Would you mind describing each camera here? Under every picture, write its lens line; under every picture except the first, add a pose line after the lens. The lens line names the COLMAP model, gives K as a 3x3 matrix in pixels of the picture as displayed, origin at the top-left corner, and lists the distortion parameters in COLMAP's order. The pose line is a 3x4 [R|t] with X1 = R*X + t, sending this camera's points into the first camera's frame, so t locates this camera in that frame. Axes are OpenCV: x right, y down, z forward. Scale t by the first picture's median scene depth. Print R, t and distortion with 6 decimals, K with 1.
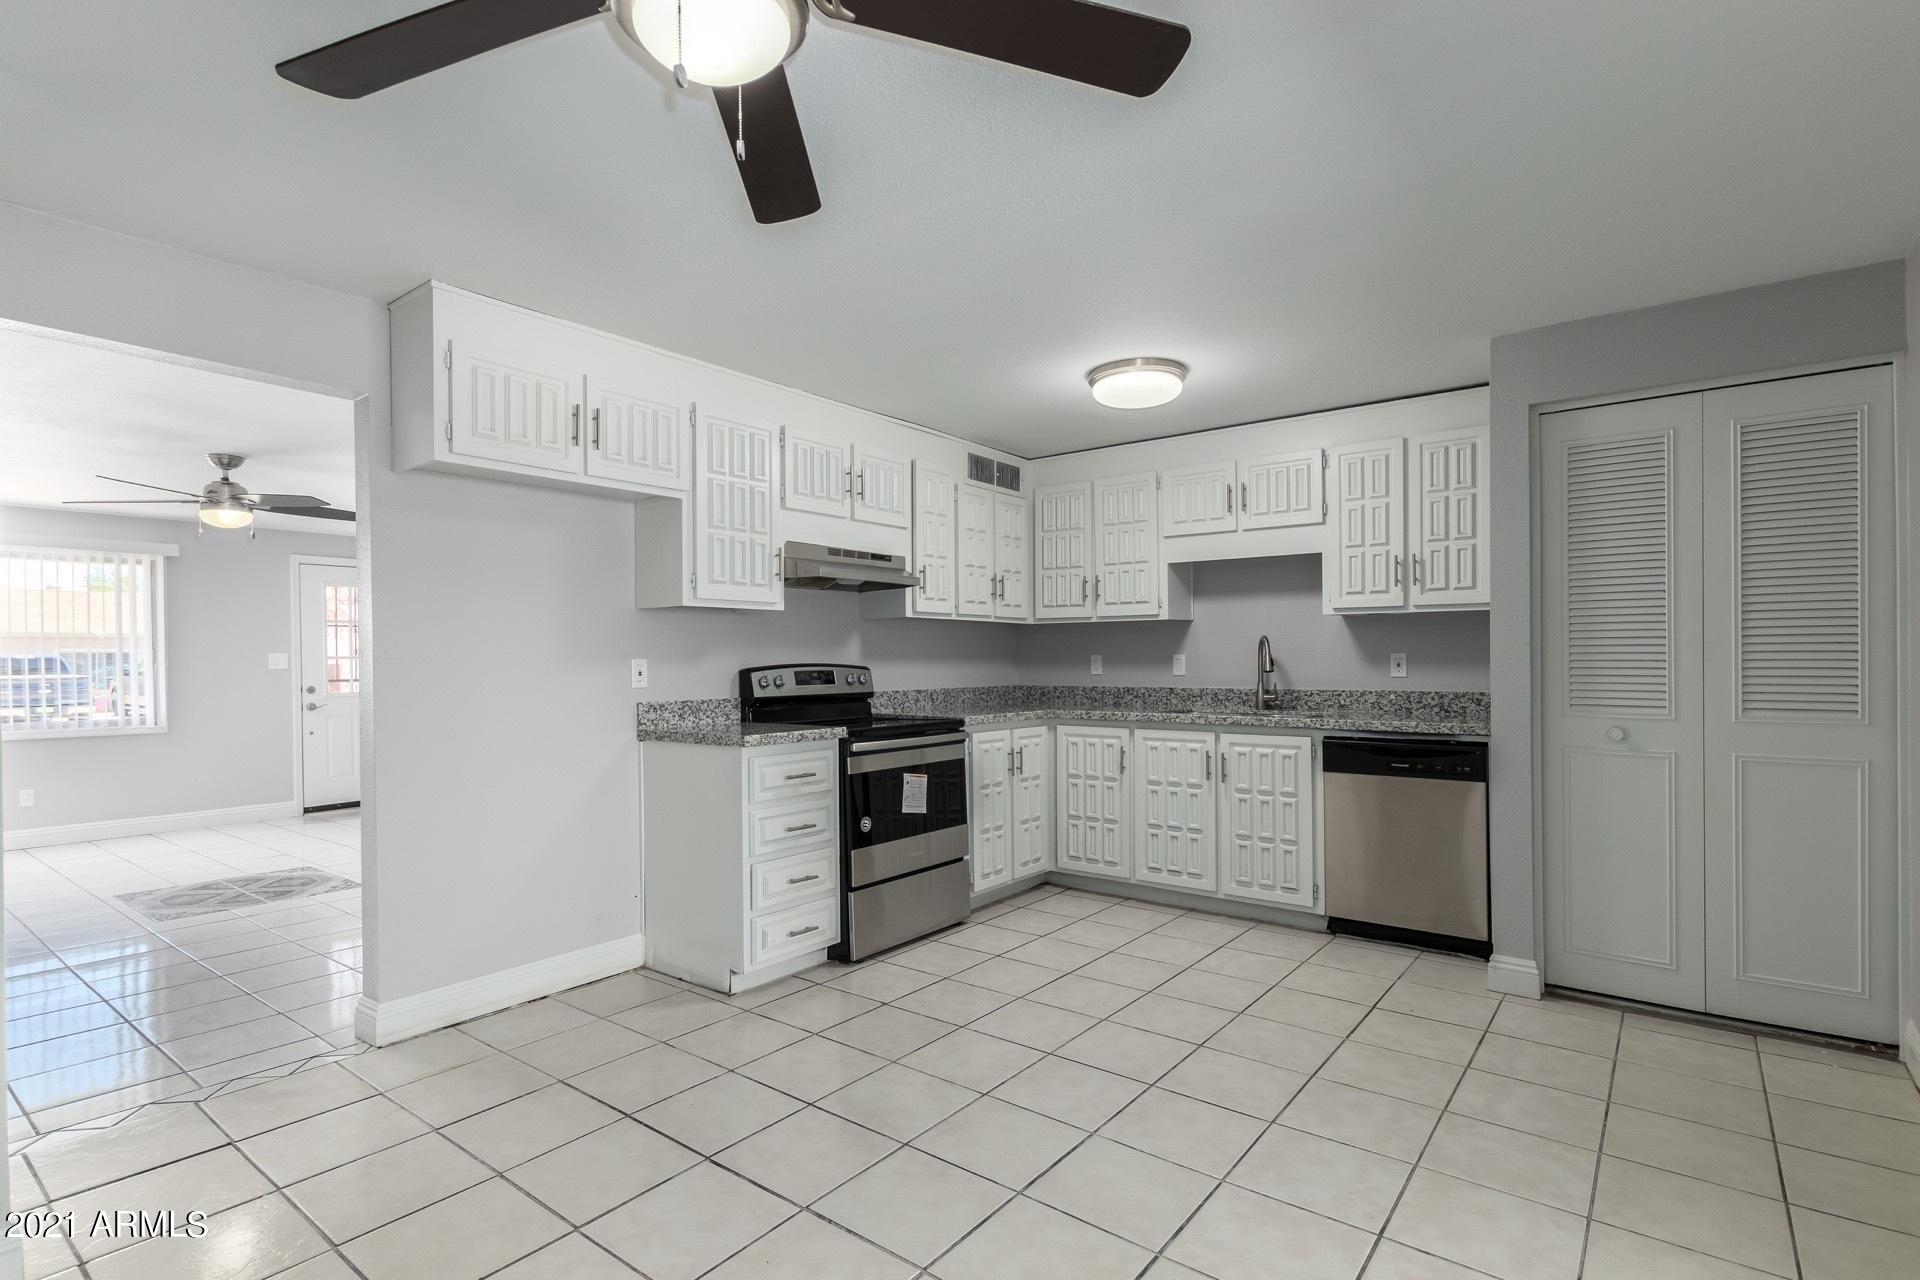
lens RADIAL K [[932.4, 0, 948.7], [0, 932.4, 659.5], [0, 0, 1]] dist [0.006588, -0.001100]
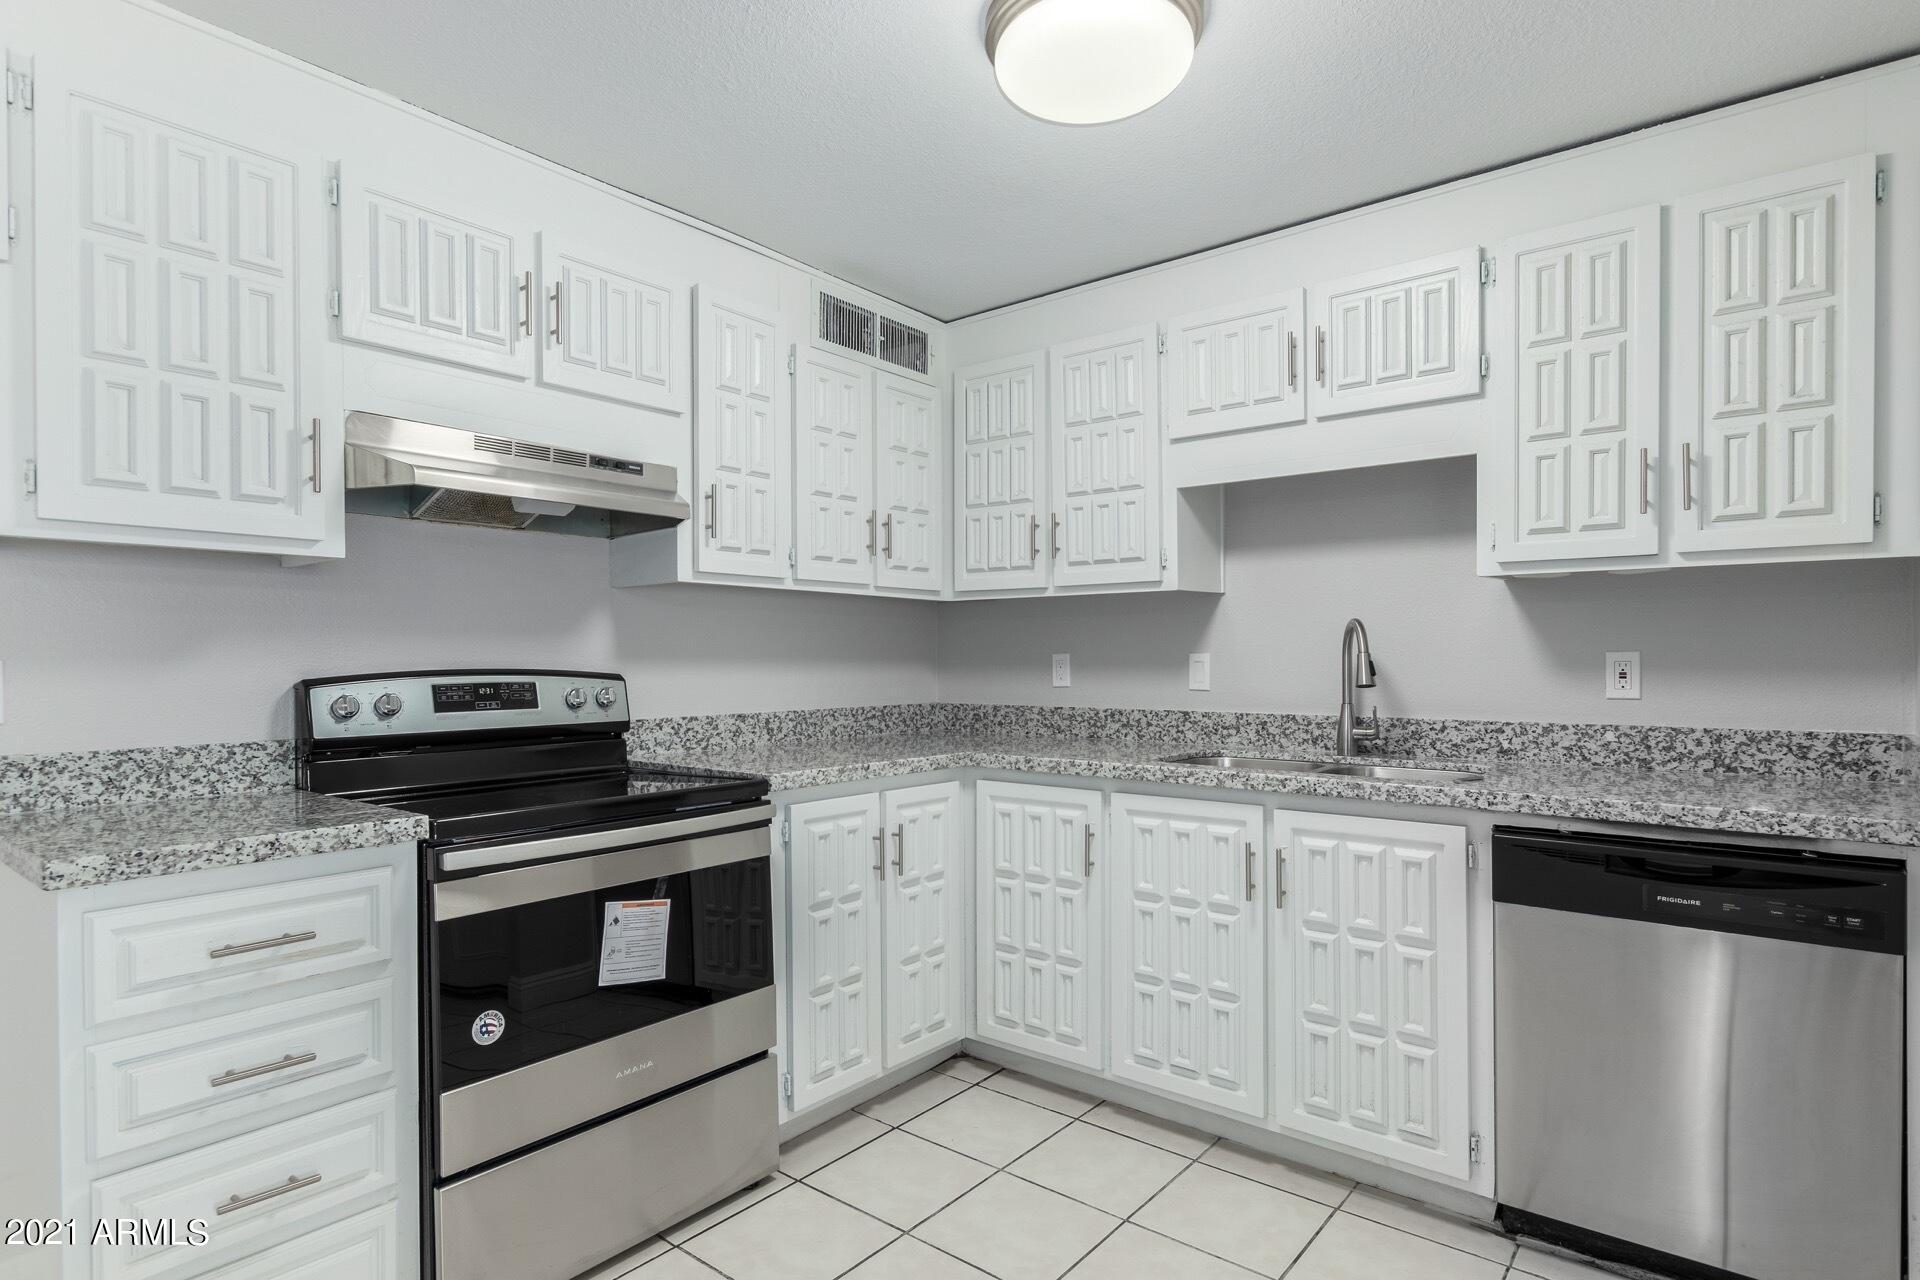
lens RADIAL K [[1009.0, 0, 948.3], [0, 1009.0, 662.7], [0, 0, 1]] dist [0.013750, -0.007326]
pose [[0.999830, 0.002698, -0.018240, 0.123002], [-0.002618, 0.999987, 0.004421, -0.002480], [0.018252, -0.004372, 0.999824, 0.444350]]
